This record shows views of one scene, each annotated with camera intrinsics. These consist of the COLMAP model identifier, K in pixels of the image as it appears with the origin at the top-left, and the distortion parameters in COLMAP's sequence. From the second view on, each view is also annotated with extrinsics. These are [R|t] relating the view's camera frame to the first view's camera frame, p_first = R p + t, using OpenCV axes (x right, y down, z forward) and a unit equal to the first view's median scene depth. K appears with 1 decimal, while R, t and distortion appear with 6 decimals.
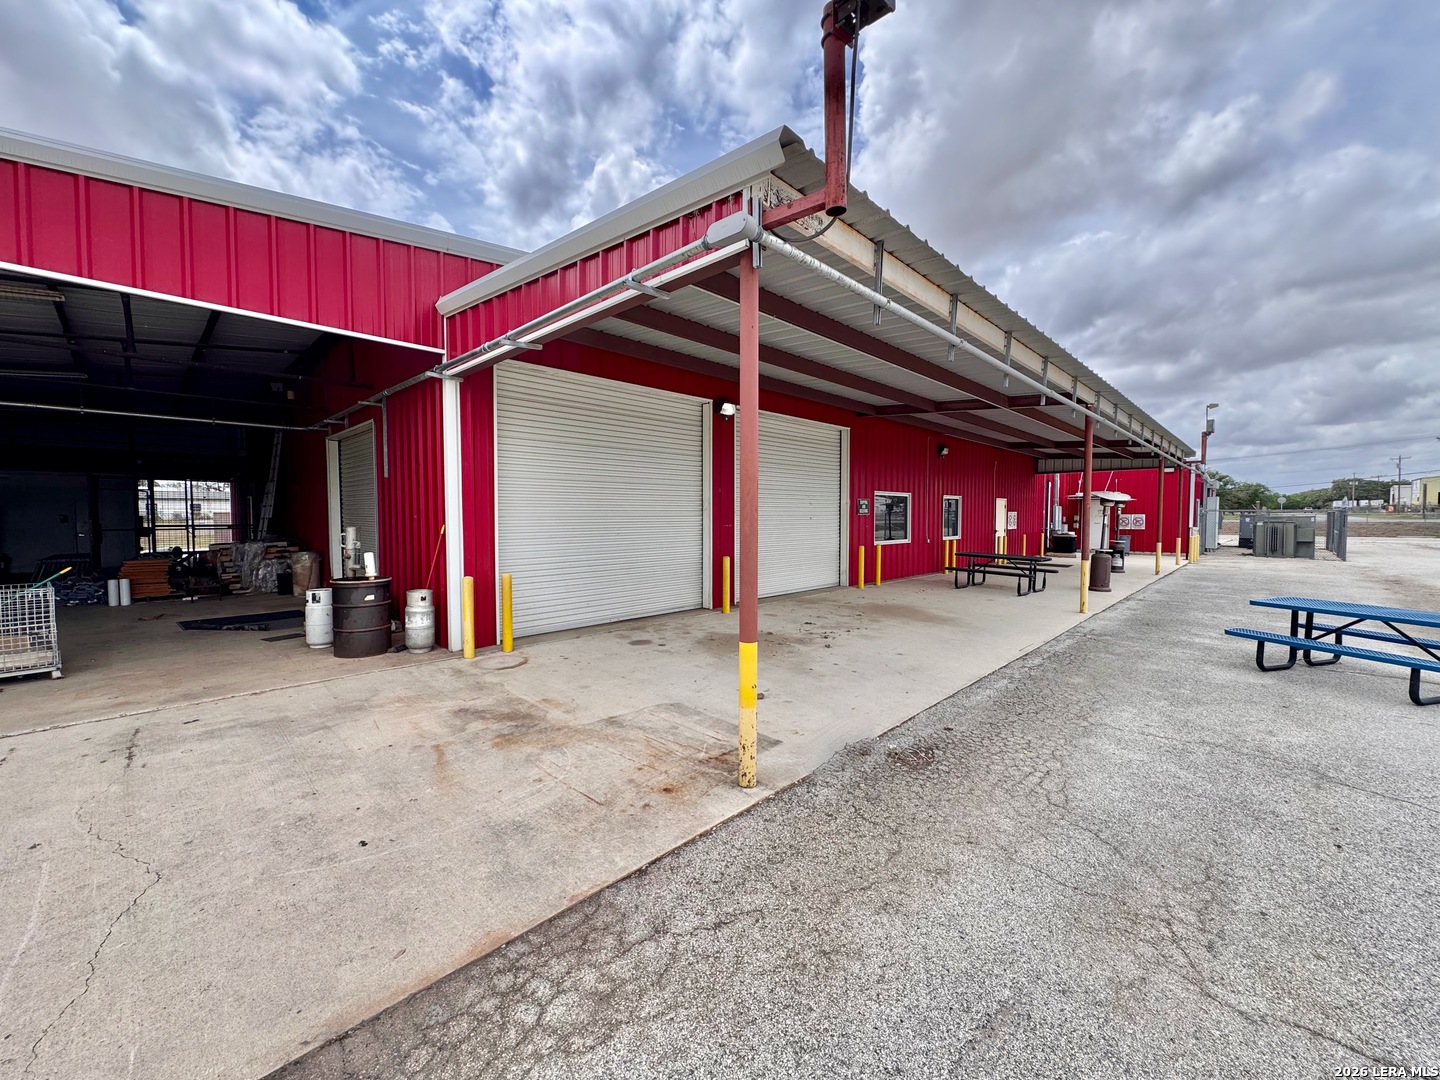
lens RADIAL K [[575.2, 0, 720.4], [0, 575.2, 542.5], [0, 0, 1]] dist [-0.002525, -0.000331]
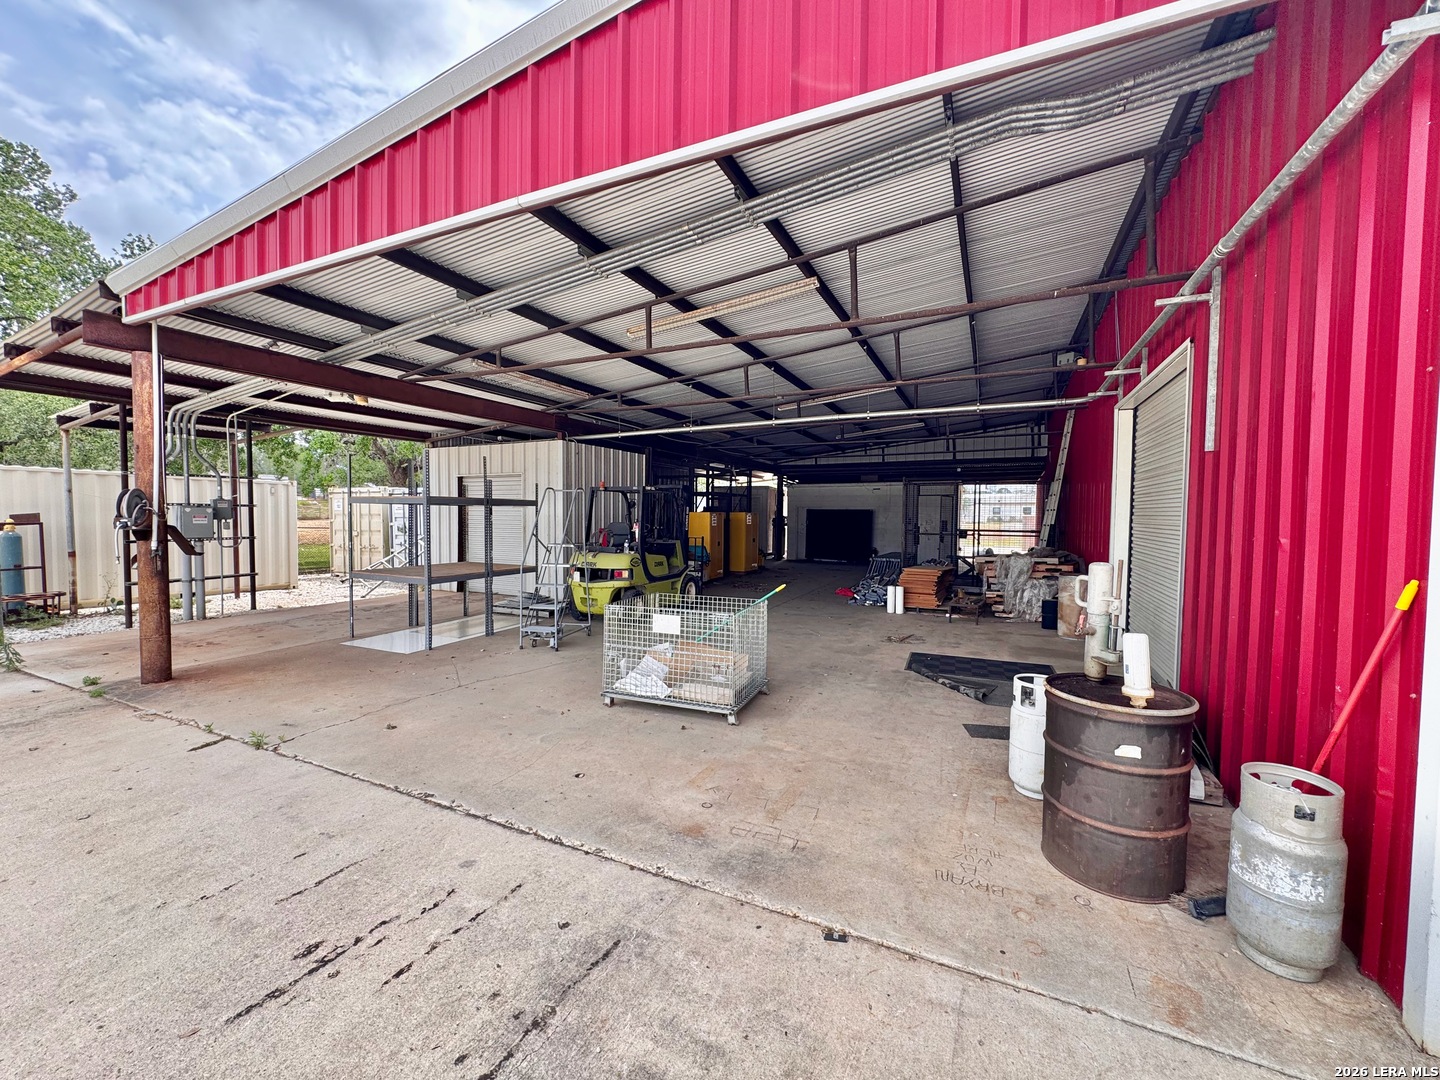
lens RADIAL K [[575.2, 0, 720.4], [0, 575.2, 542.5], [0, 0, 1]] dist [-0.002525, -0.000331]
pose [[0.323631, 0.046460, -0.945042, -0.266723], [-0.050408, 0.998222, 0.031812, -0.033093], [0.944840, 0.037342, 0.325398, 0.477068]]
